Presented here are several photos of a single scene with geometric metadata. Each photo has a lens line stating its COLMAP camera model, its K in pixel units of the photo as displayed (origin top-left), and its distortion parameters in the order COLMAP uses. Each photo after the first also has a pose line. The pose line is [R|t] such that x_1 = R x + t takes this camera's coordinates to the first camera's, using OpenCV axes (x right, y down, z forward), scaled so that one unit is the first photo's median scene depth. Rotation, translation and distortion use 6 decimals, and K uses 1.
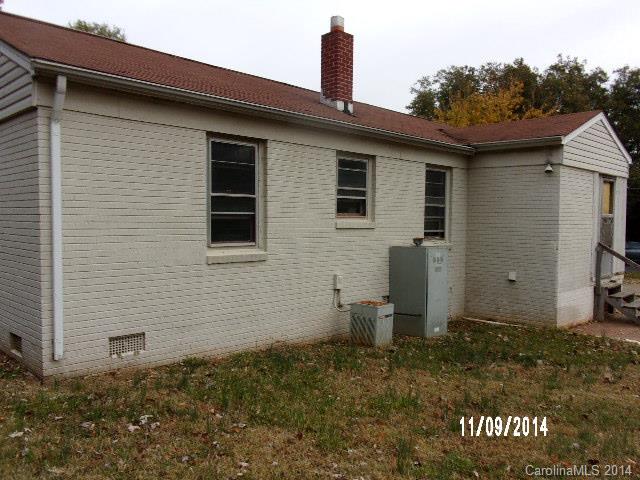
lens RADIAL K [[532.6, 0, 320.0], [0, 532.6, 240.0], [0, 0, 1]] dist [0.010101, -0.012951]
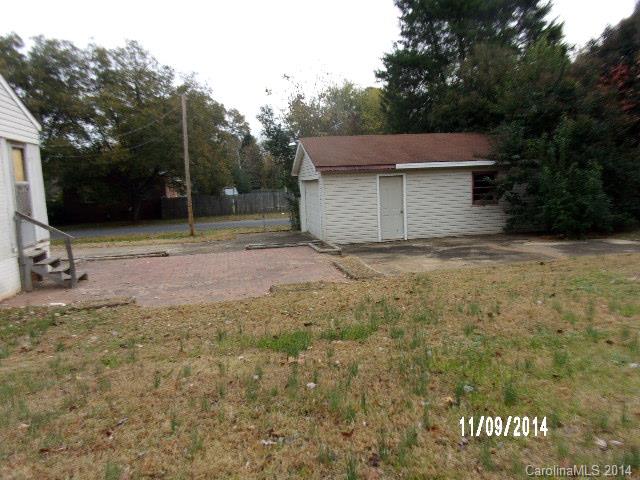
lens RADIAL K [[532.6, 0, 320.0], [0, 532.6, 240.0], [0, 0, 1]] dist [0.010101, -0.012951]
pose [[0.584720, -0.130397, 0.800687, 0.064226], [0.088719, 0.991356, 0.096660, 0.011317], [-0.806370, 0.014517, 0.591234, -0.013056]]
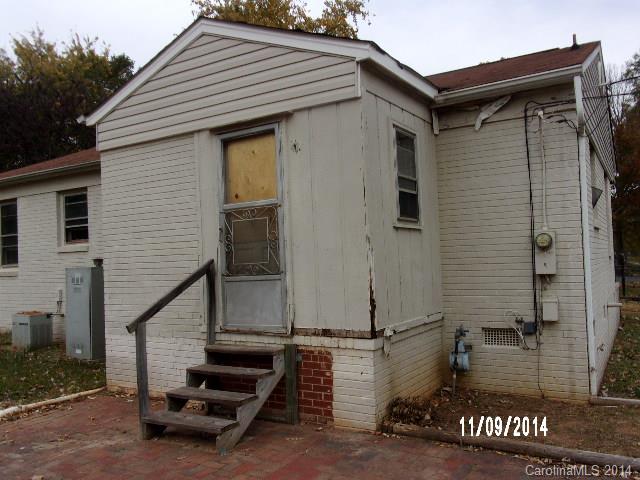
lens RADIAL K [[532.6, 0, 320.0], [0, 532.6, 240.0], [0, 0, 1]] dist [0.010101, -0.012951]
pose [[0.252080, -0.059449, -0.965879, 0.791130], [-0.002401, 0.998070, -0.062057, 0.013920], [0.967704, 0.017963, 0.251450, 0.721867]]
